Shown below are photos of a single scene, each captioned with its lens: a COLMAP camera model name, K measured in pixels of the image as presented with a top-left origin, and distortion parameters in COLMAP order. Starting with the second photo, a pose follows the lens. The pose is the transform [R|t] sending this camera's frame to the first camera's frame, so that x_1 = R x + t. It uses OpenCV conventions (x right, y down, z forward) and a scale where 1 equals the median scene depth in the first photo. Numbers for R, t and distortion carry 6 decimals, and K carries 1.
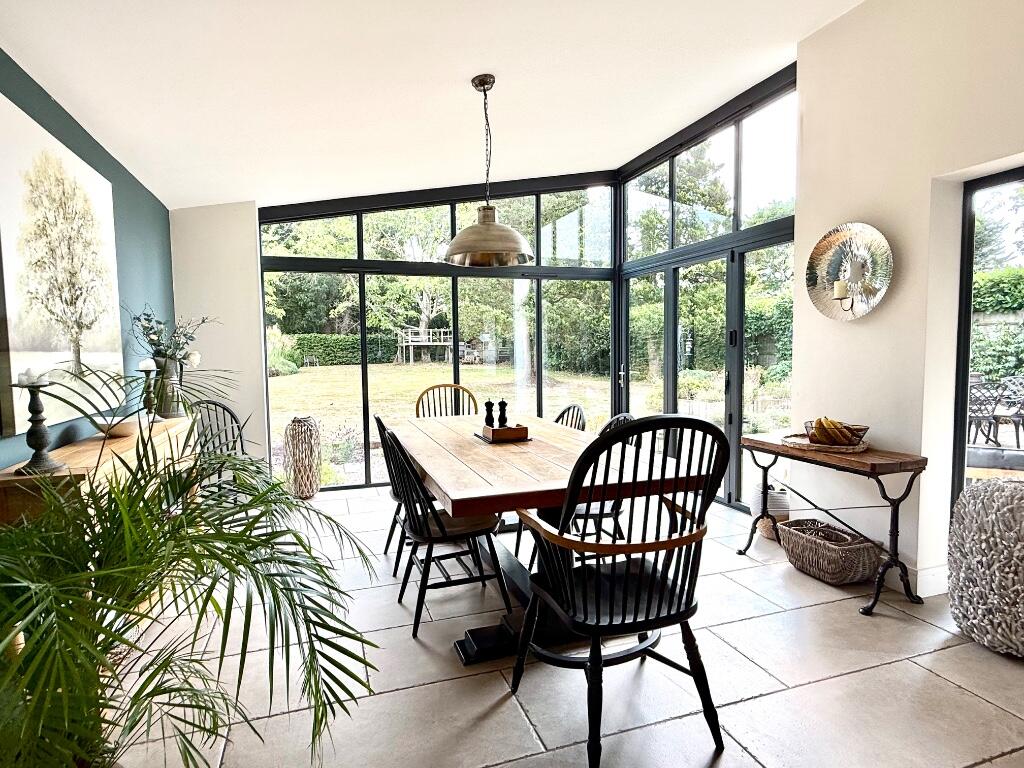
lens RADIAL K [[565.4, 0, 510.8], [0, 565.4, 386.4], [0, 0, 1]] dist [0.002515, 0.000038]
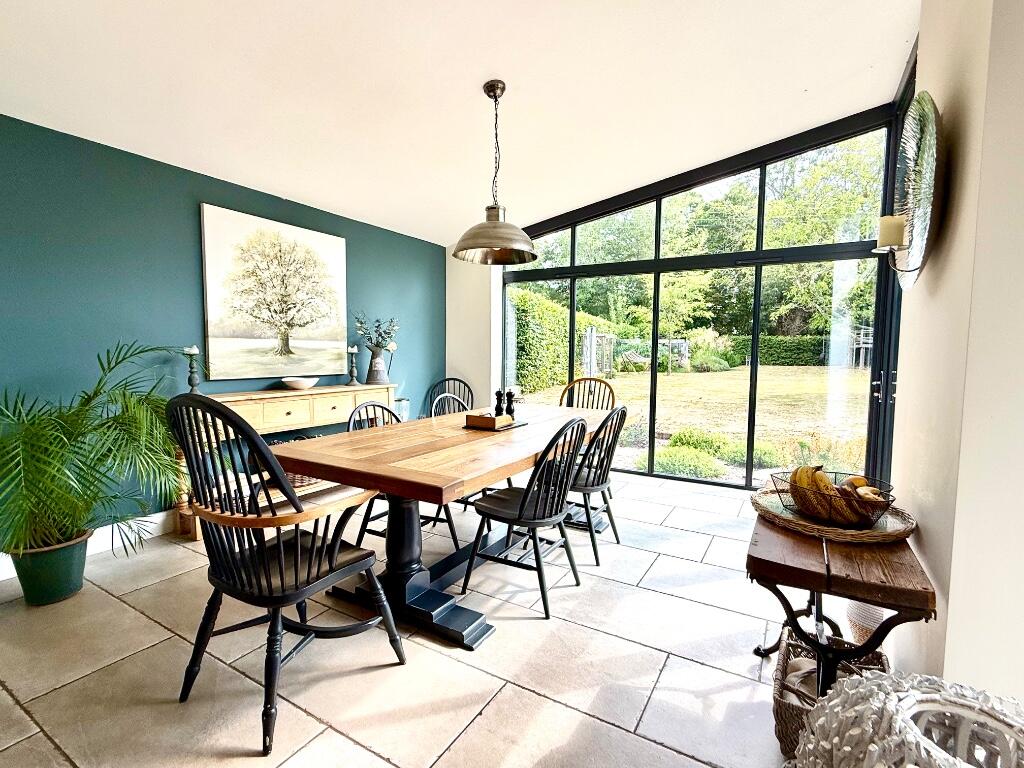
lens RADIAL K [[486.6, 0, 512.1], [0, 486.6, 382.4], [0, 0, 1]] dist [-0.004265, -0.000119]
pose [[0.646506, 0.073386, -0.759371, 0.476844], [-0.071409, 0.996814, 0.035537, -0.017309], [0.759560, 0.031251, 0.649686, 0.305787]]
